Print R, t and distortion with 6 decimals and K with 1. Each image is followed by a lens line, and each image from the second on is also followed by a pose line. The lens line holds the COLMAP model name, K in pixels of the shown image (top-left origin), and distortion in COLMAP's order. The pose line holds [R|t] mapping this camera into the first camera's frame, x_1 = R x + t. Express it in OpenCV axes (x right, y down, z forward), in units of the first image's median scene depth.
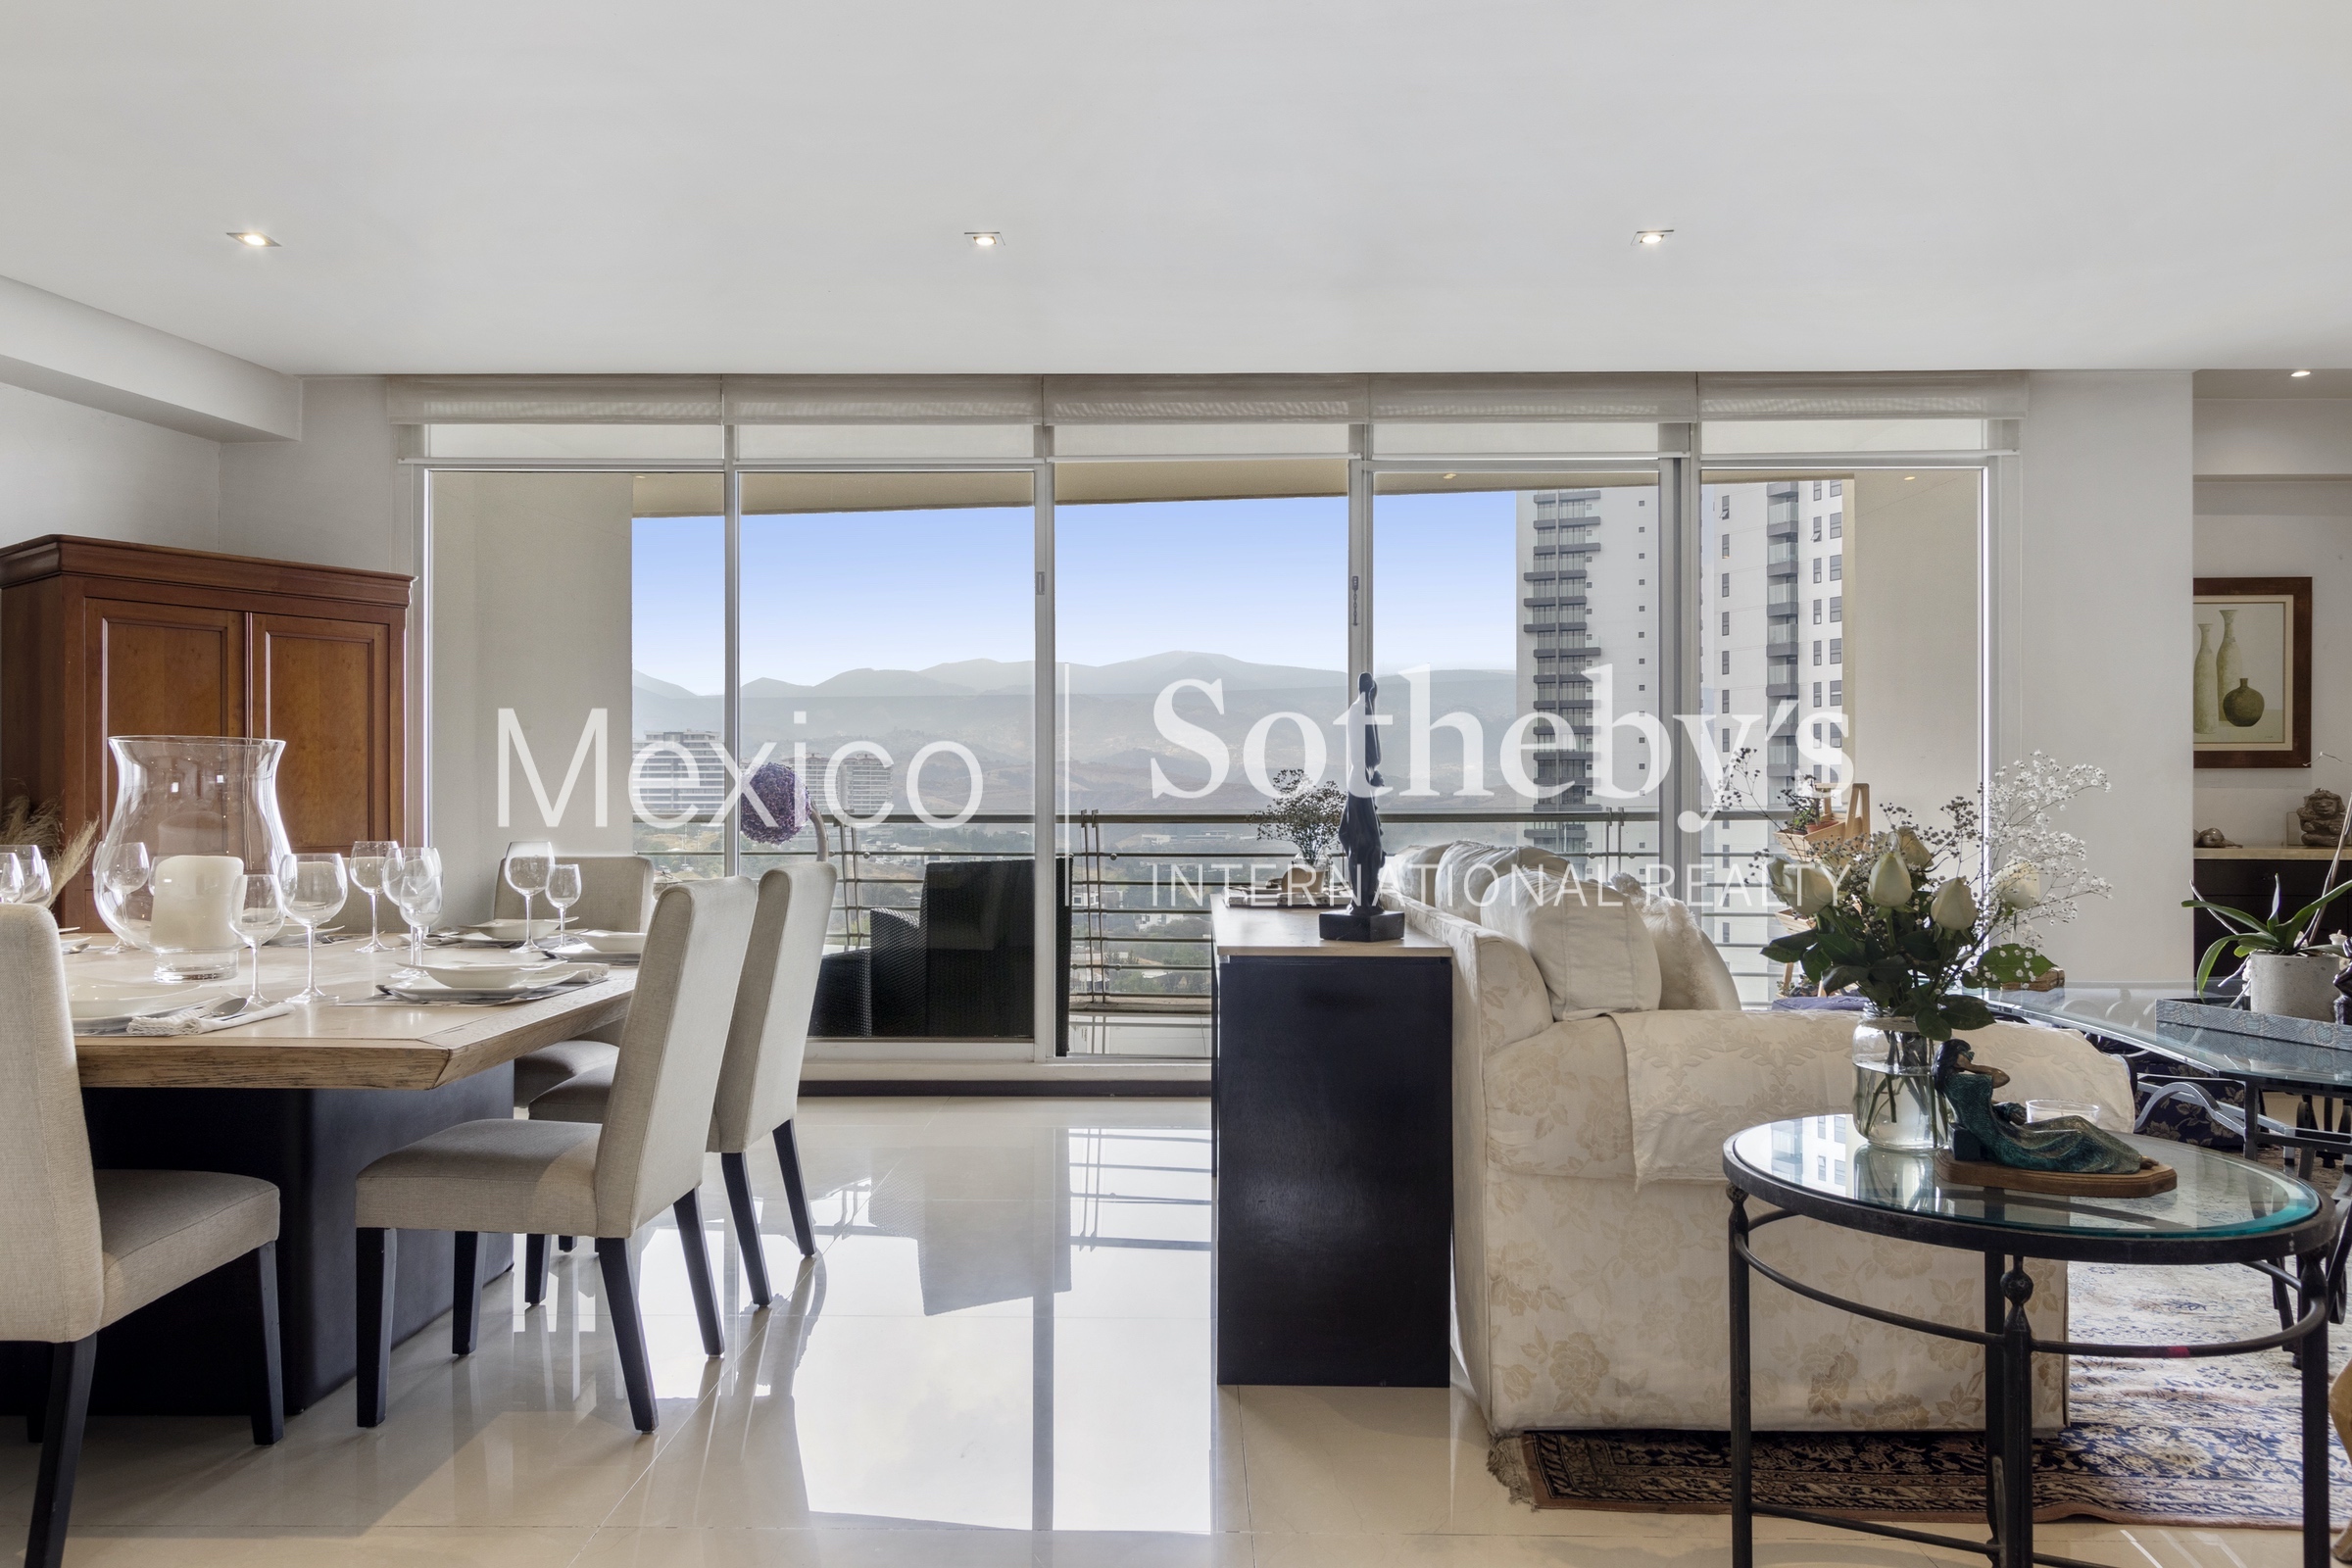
lens RADIAL K [[1569.1, 0, 1176.0], [0, 1569.1, 784.0], [0, 0, 1]] dist [0.002767, -0.004590]
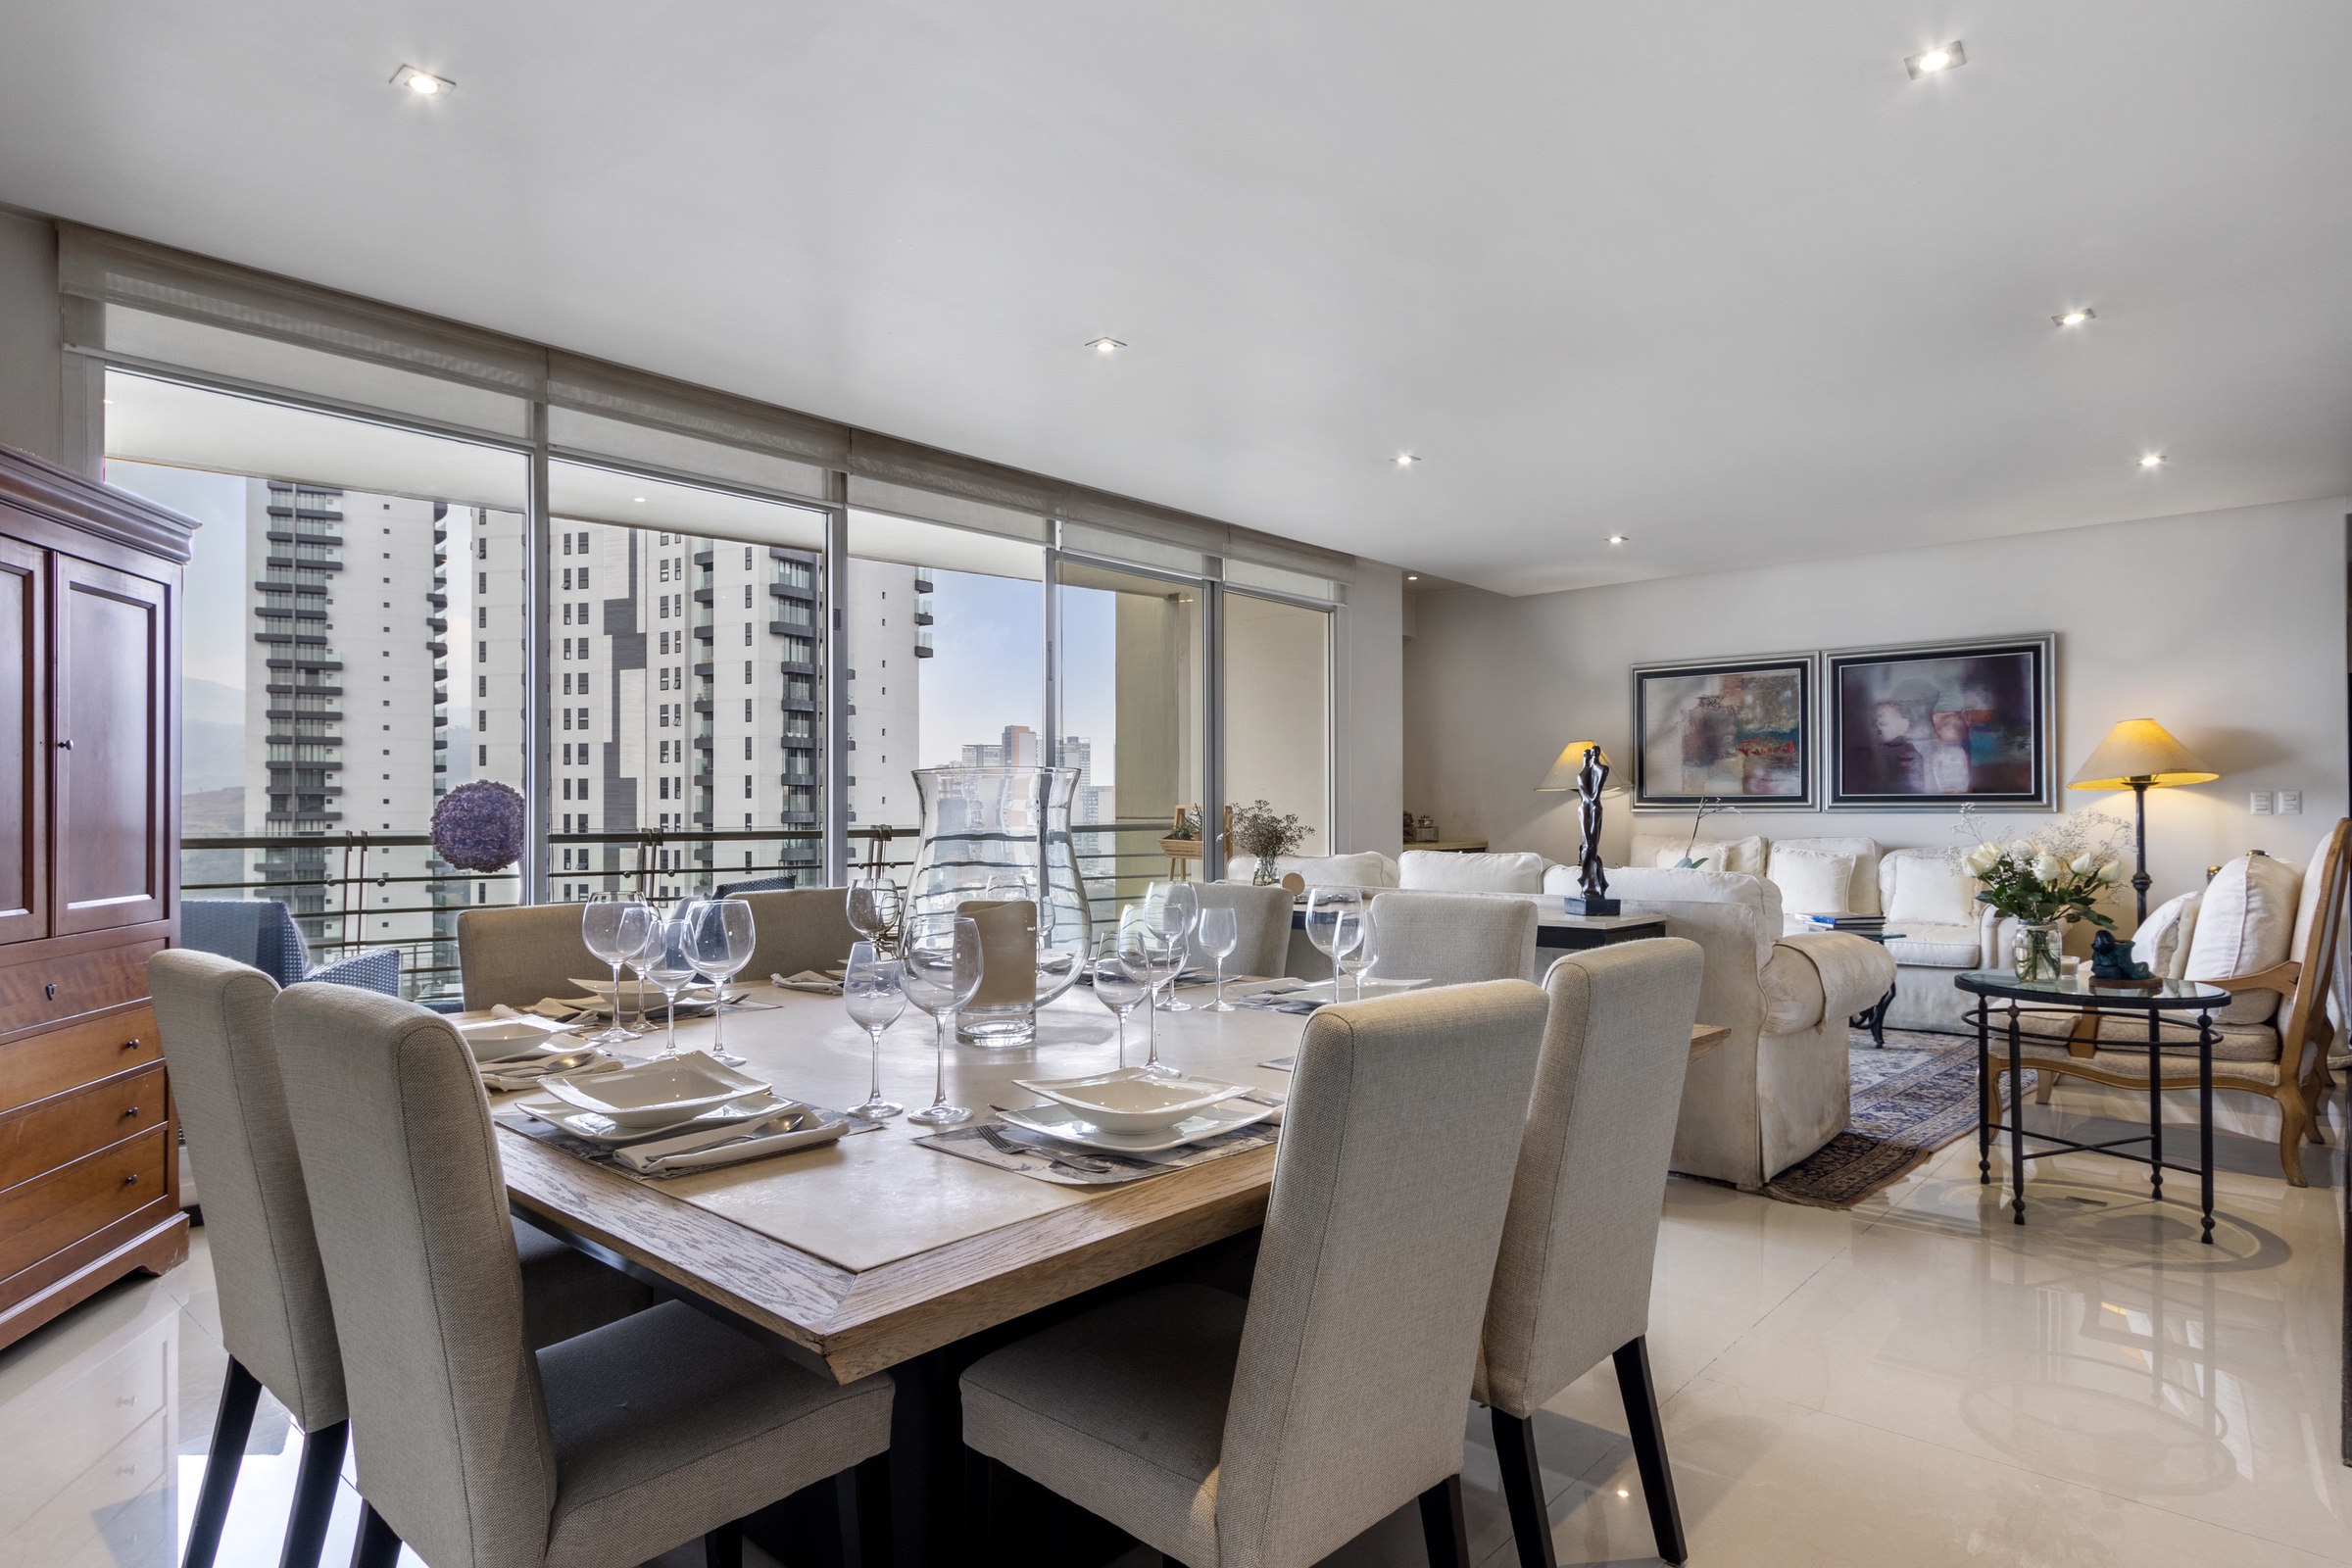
lens RADIAL K [[1307.3, 0, 1176.0], [0, 1307.3, 784.0], [0, 0, 1]] dist [-0.001860, -0.000364]
pose [[0.654891, 0.015117, 0.755572, -0.532378], [-0.009059, 0.999885, -0.012154, -0.006211], [-0.755669, 0.001114, 0.654952, 0.212595]]
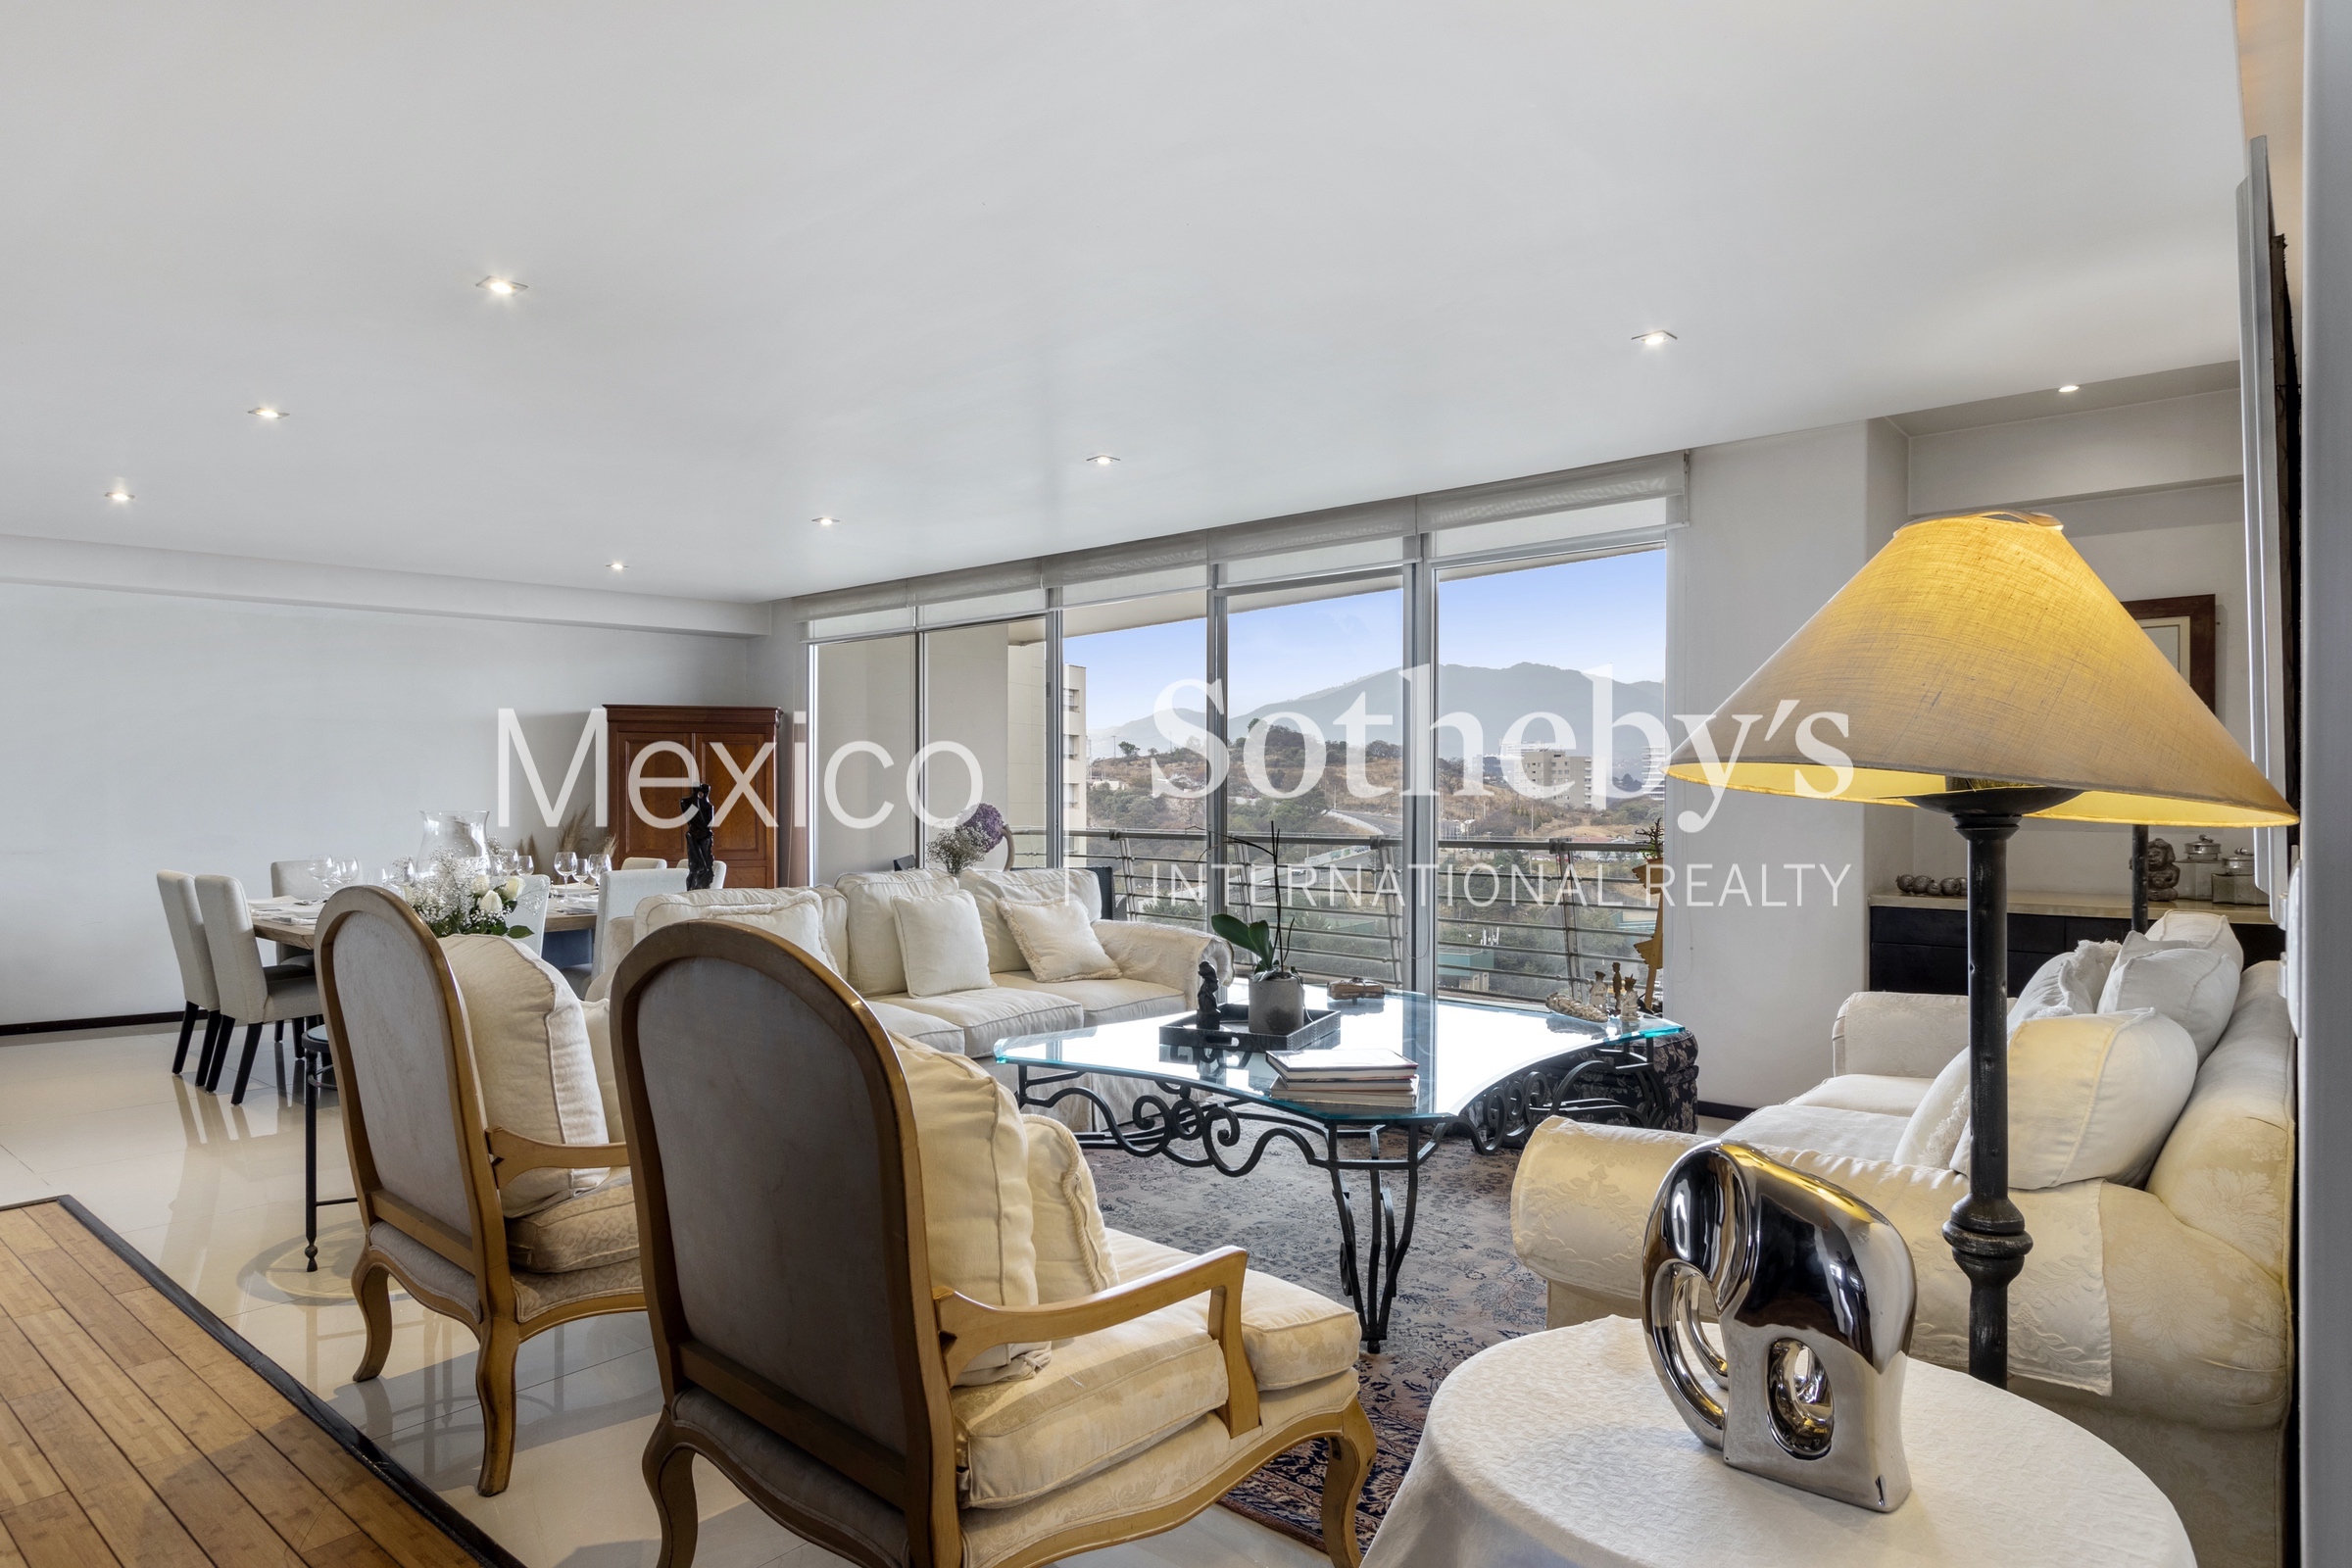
lens RADIAL K [[1310.6, 0, 1176.0], [0, 1310.6, 784.0], [0, 0, 1]] dist [0.004522, 0.001118]
pose [[0.760587, -0.000208, -0.649236, 0.759605], [-0.004251, 0.999977, -0.005300, -0.018875], [0.649222, 0.006791, 0.760569, 0.059340]]
